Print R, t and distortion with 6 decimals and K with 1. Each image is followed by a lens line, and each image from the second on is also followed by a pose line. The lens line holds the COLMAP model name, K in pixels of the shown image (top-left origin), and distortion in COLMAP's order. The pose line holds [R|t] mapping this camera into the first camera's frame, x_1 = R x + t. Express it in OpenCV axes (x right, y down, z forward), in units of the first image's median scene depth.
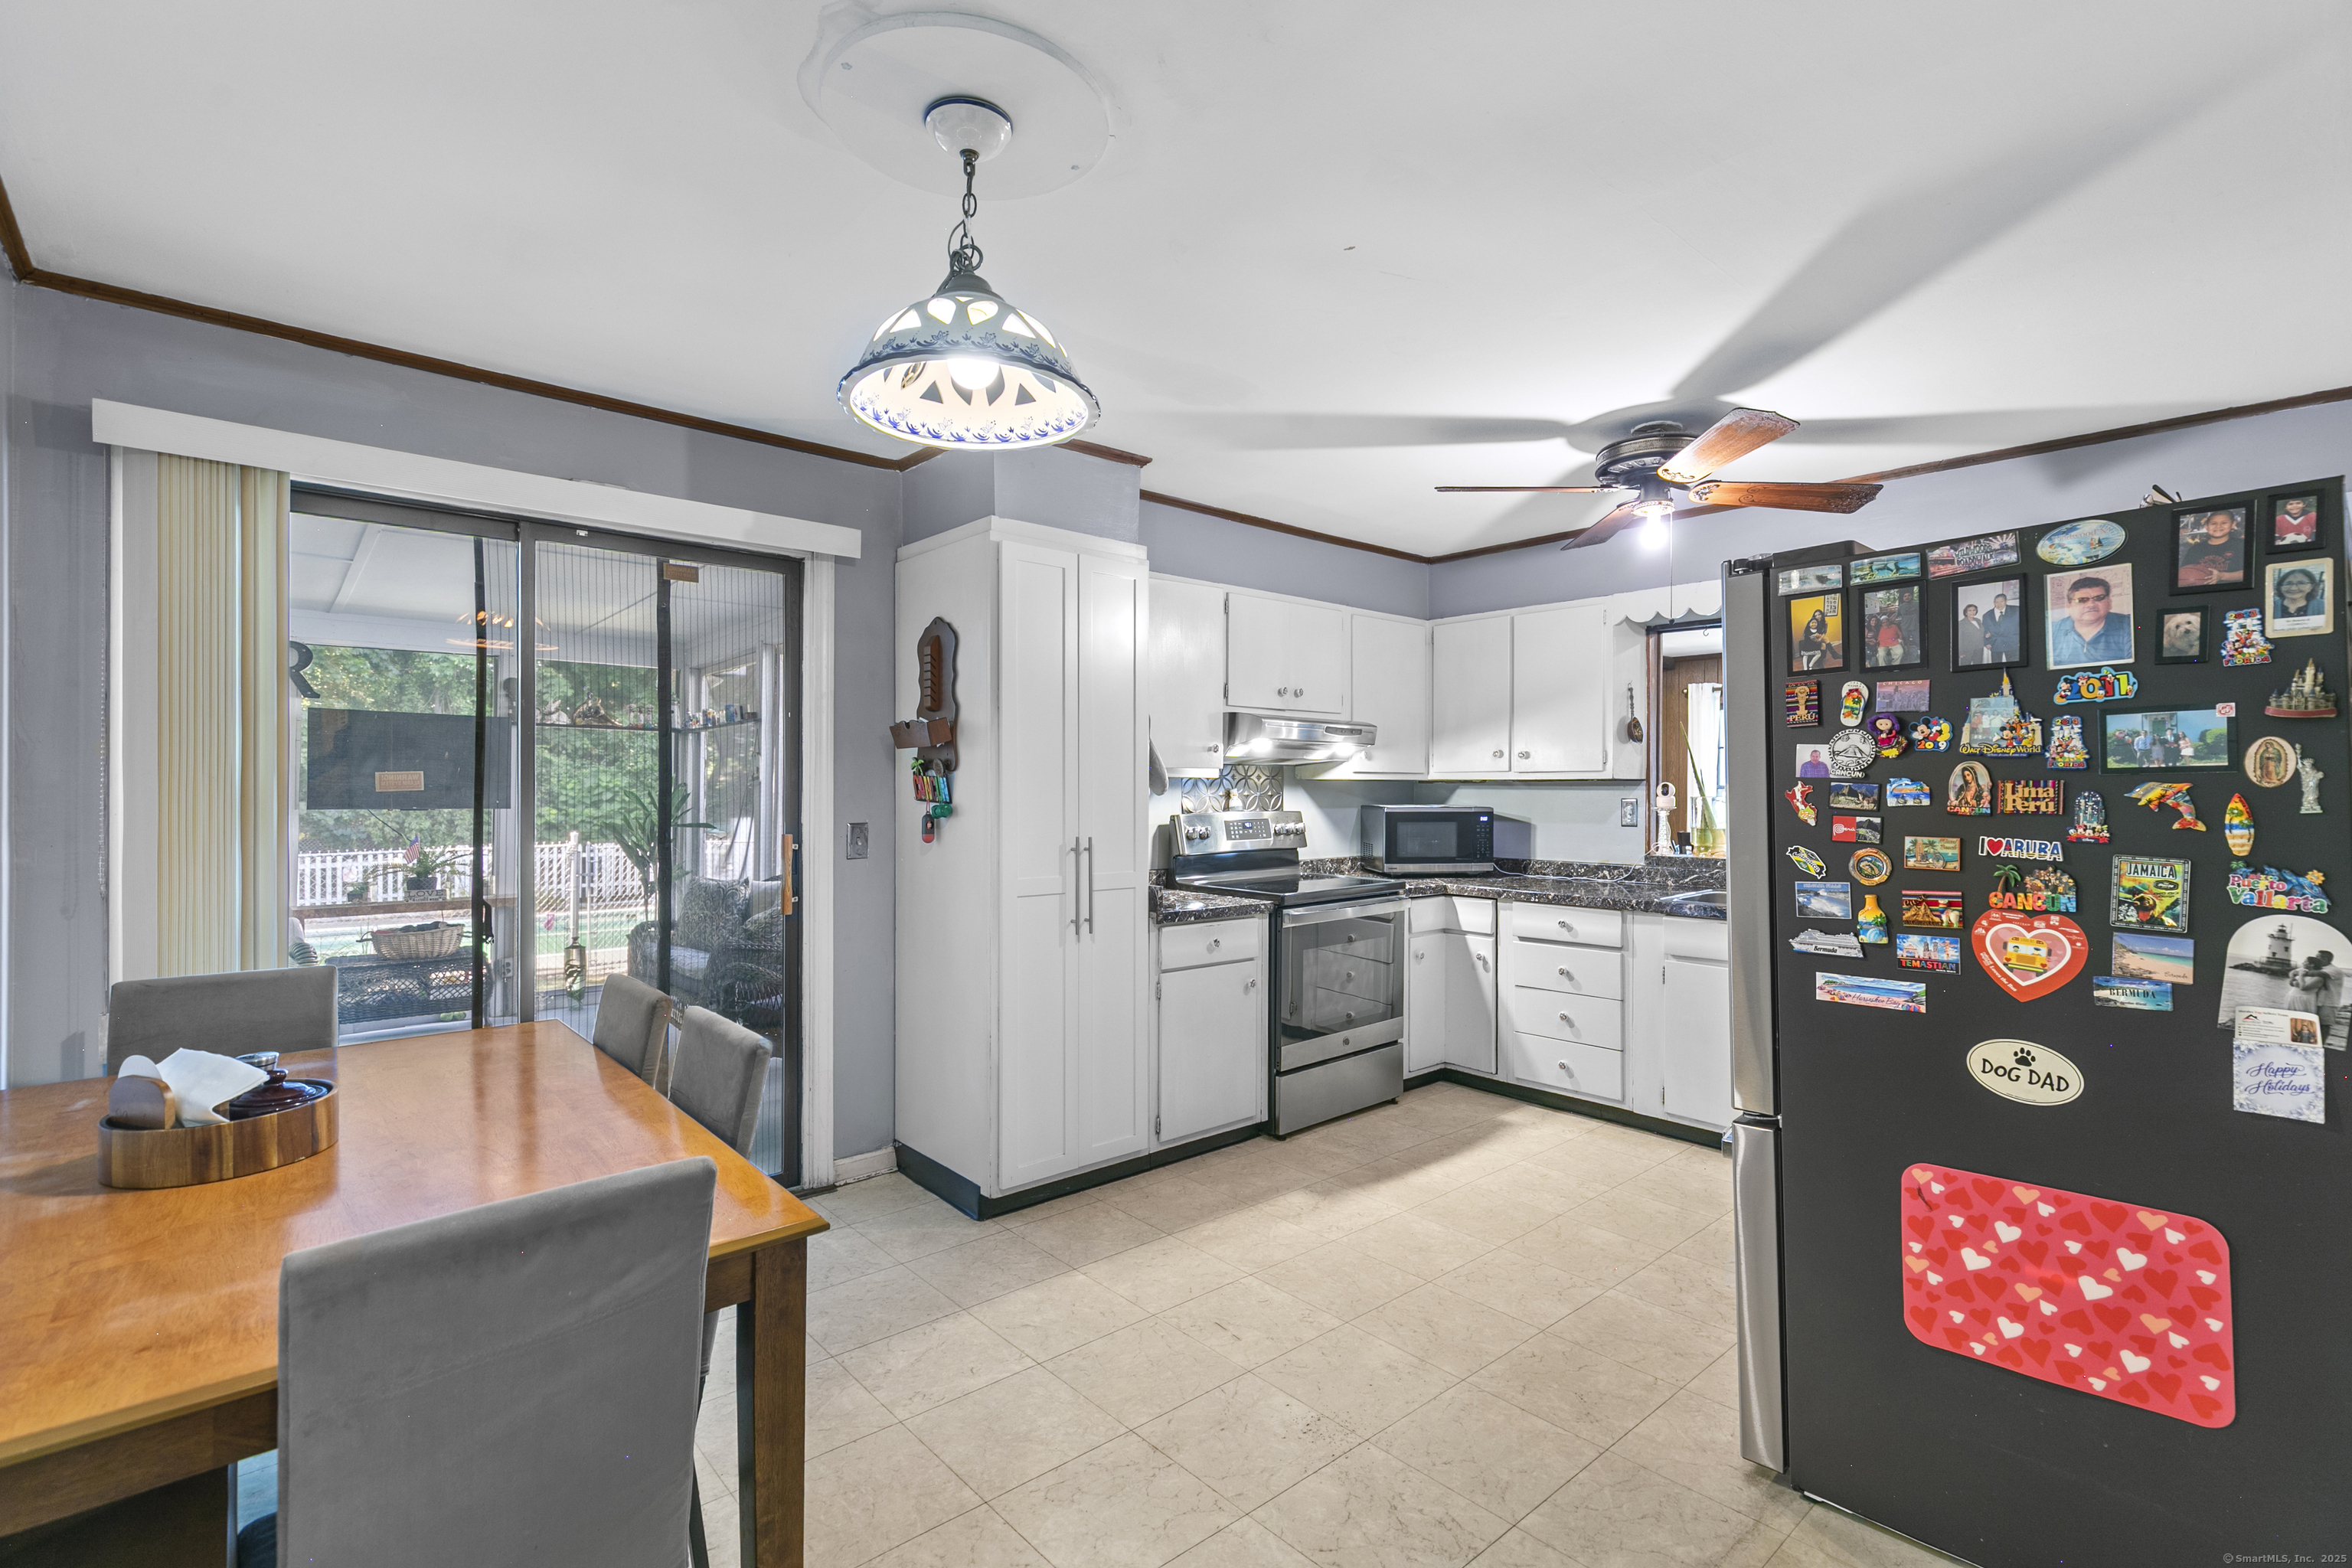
lens RADIAL K [[1059.3, 0, 1209.4], [0, 1059.3, 783.2], [0, 0, 1]] dist [0.011710, -0.005449]
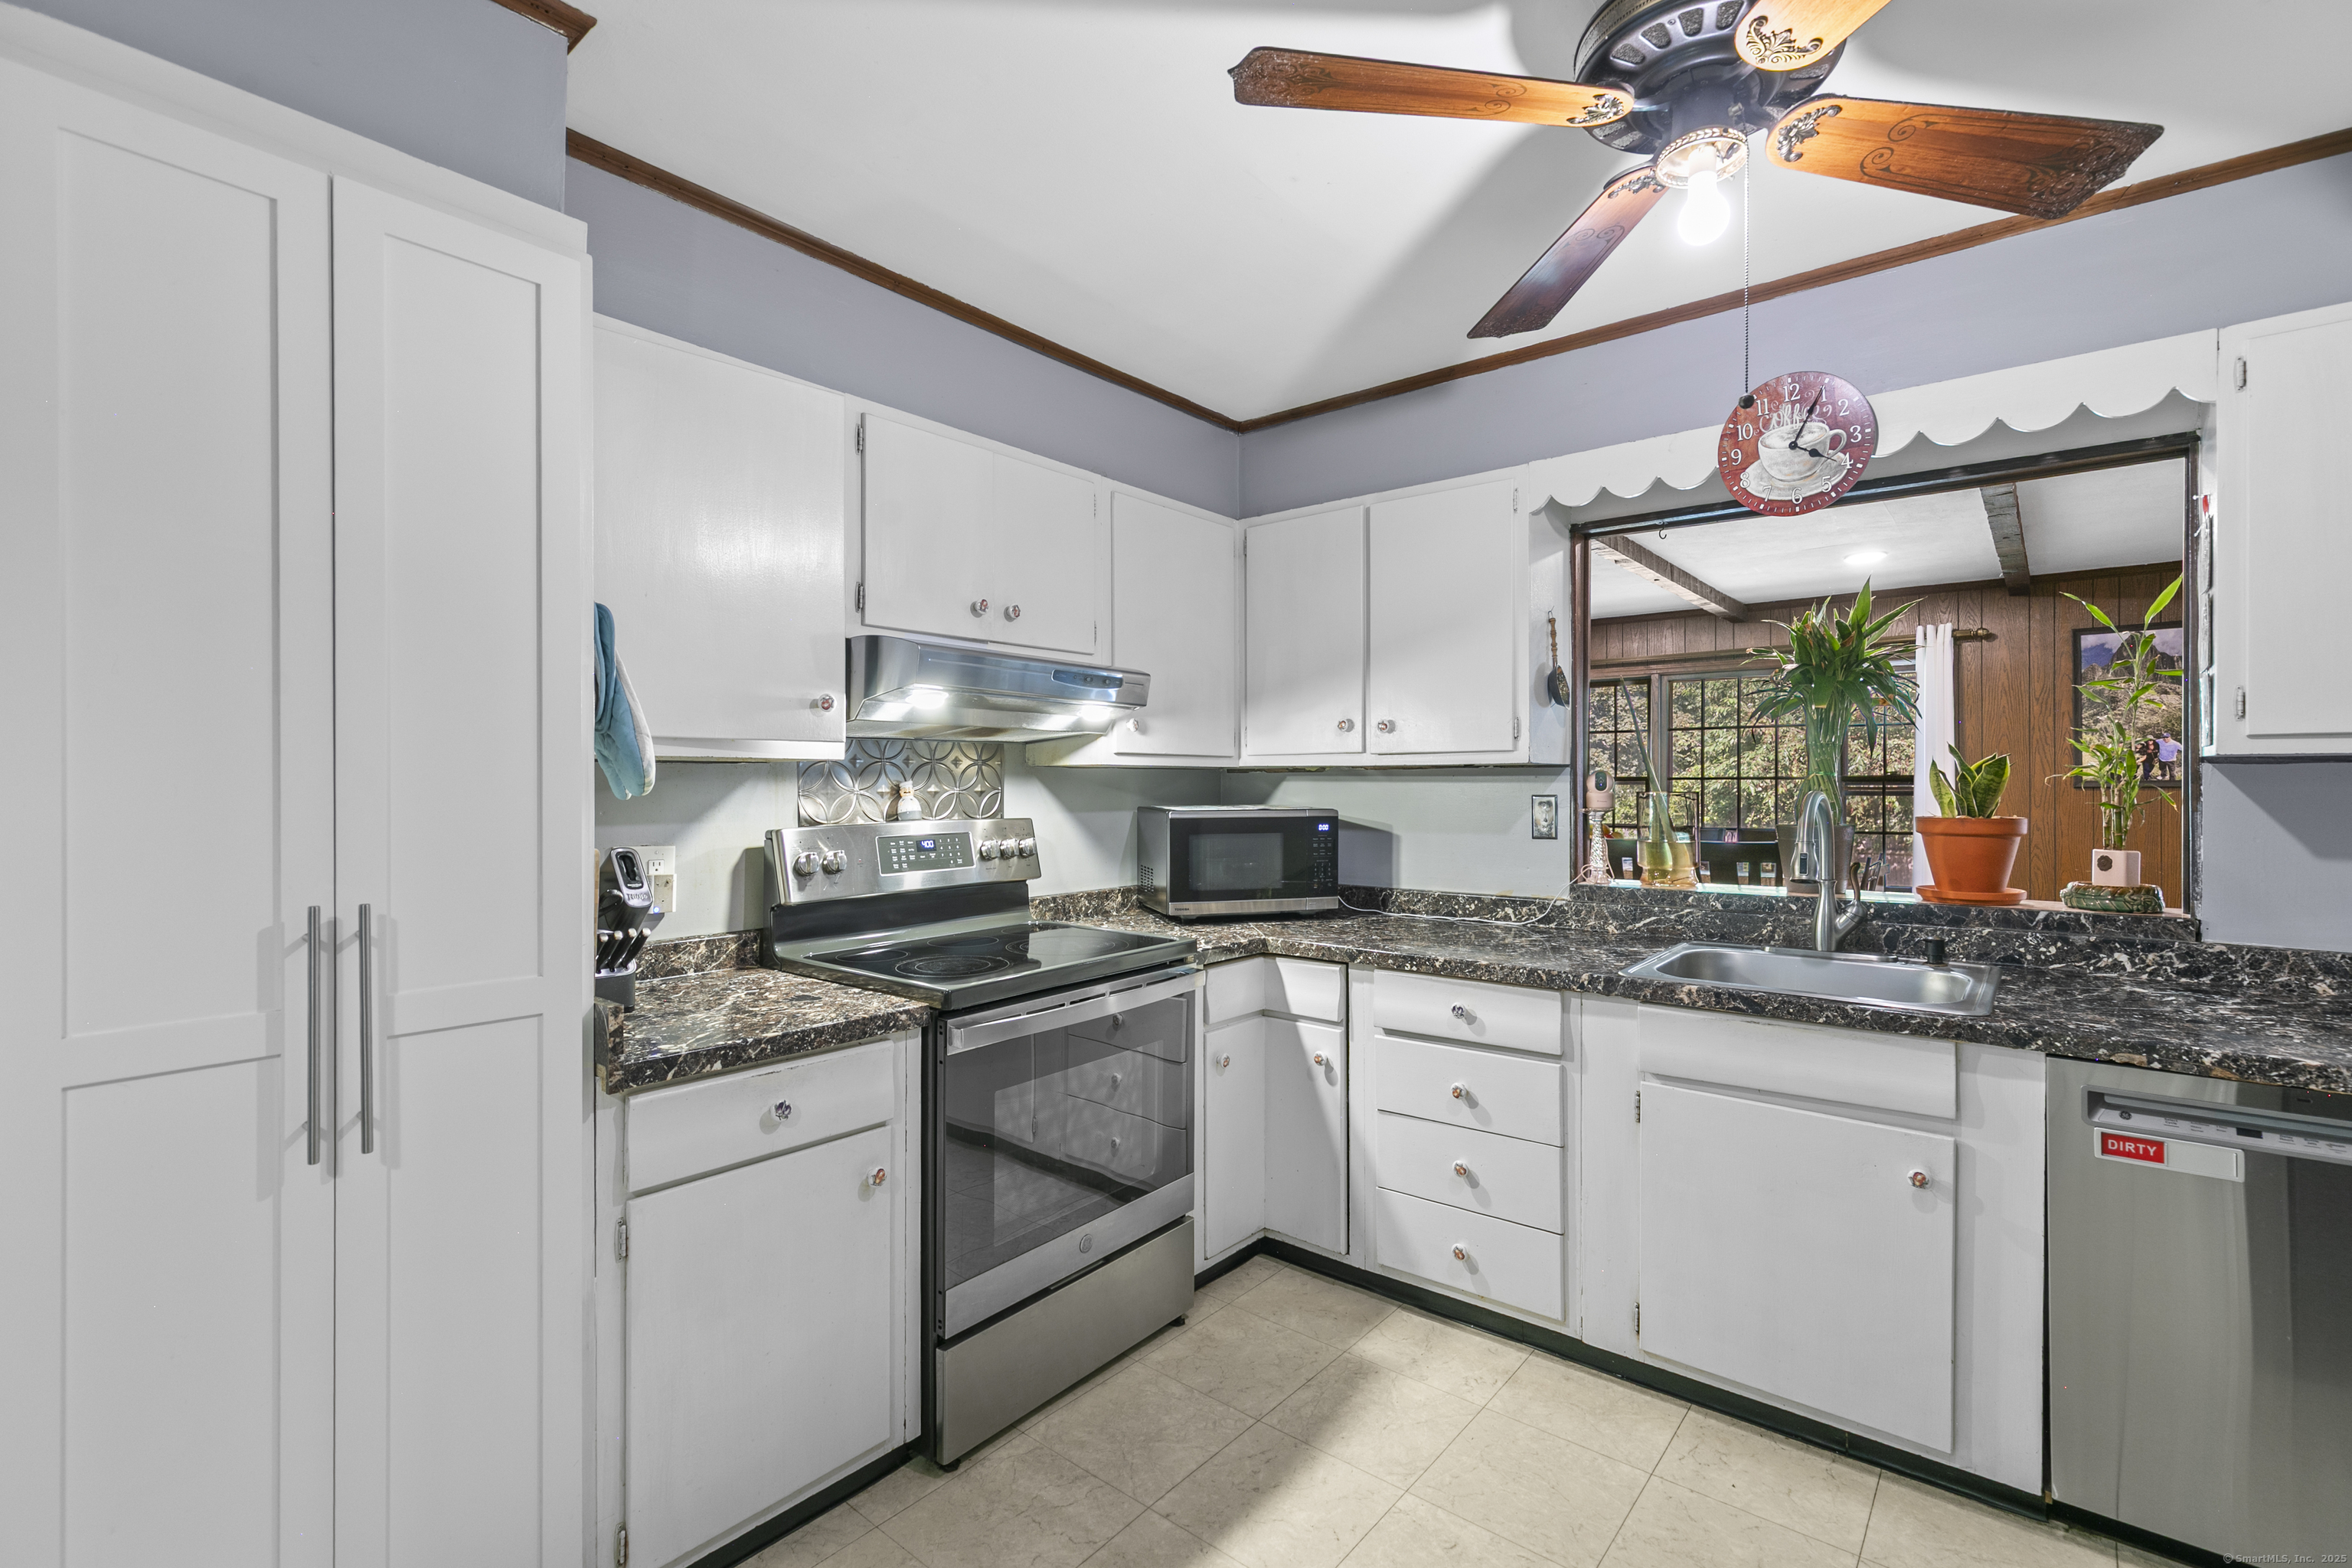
lens RADIAL K [[1059.3, 0, 1206.4], [0, 1059.3, 766.2], [0, 0, 1]] dist [0.011710, -0.005449]
pose [[0.987441, 0.000479, 0.157988, 0.097136], [0.001016, 0.999955, -0.009383, 0.002821], [-0.157986, 0.009426, 0.987396, 0.419250]]
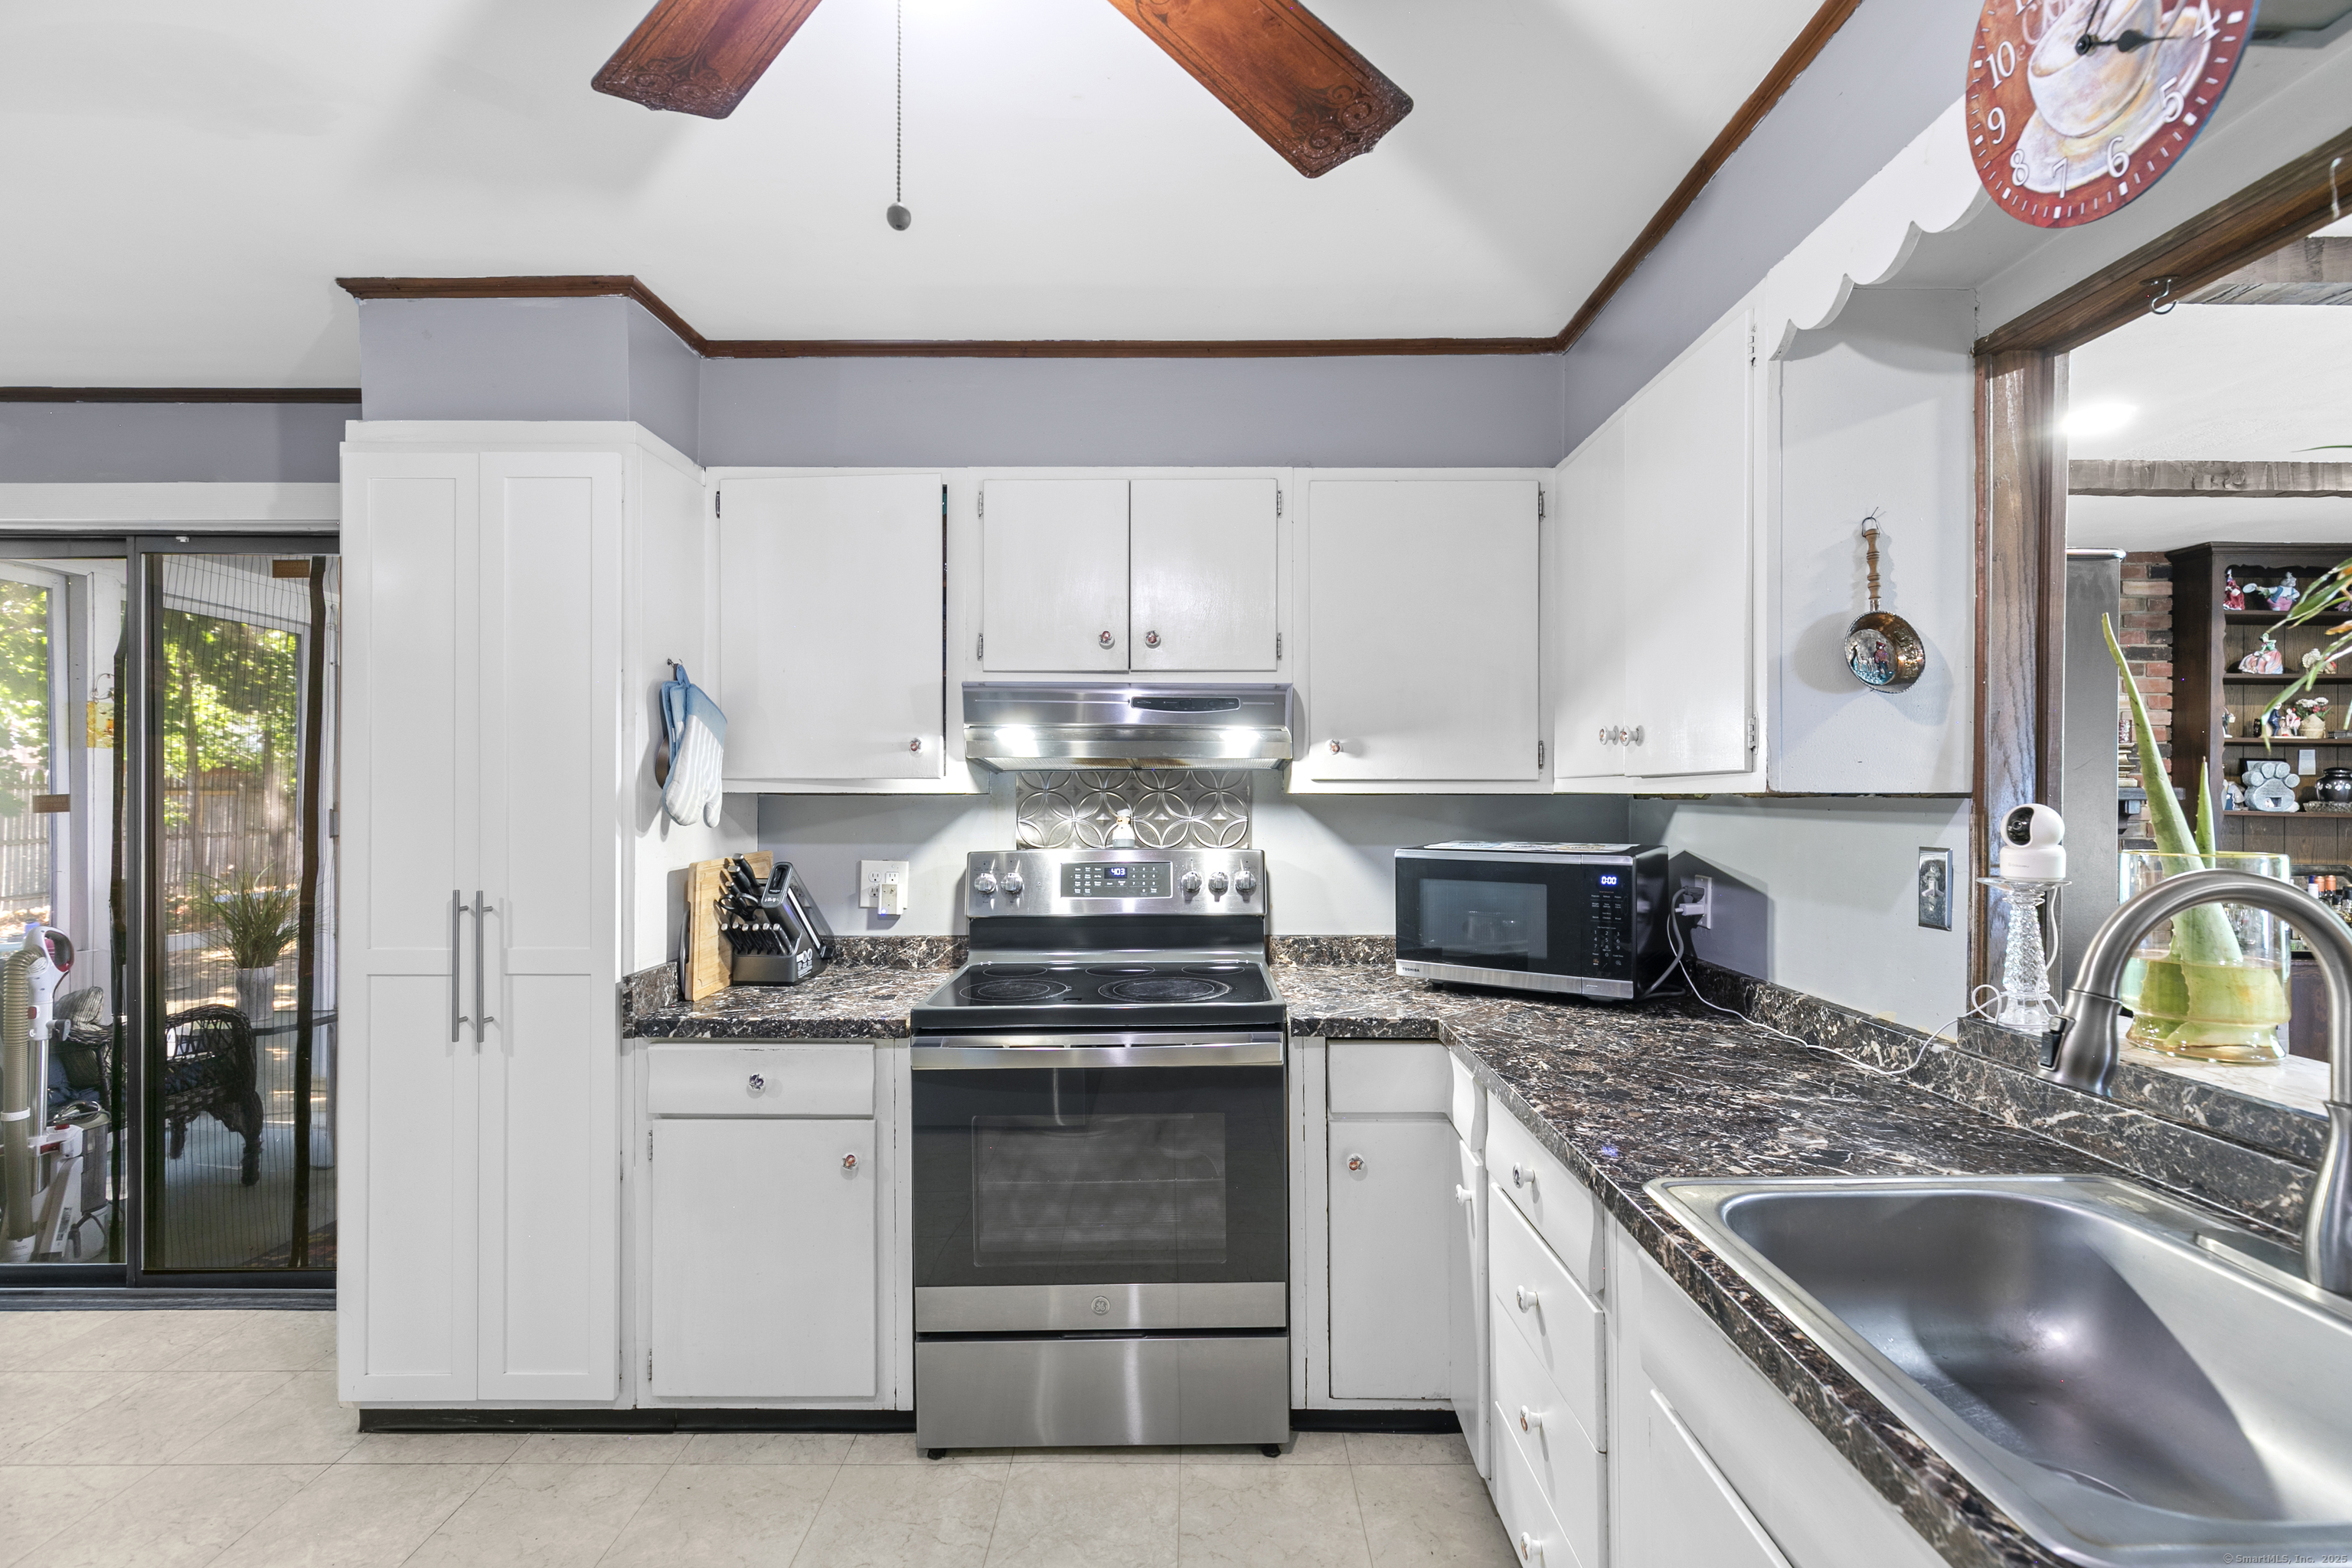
lens RADIAL K [[1059.3, 0, 1198.9], [0, 1059.3, 780.3], [0, 0, 1]] dist [0.011710, -0.005449]
pose [[0.743047, -0.008616, -0.669184, 0.475942], [0.004464, 0.999959, -0.007917, -0.006809], [0.669224, 0.002896, 0.743055, 0.603762]]
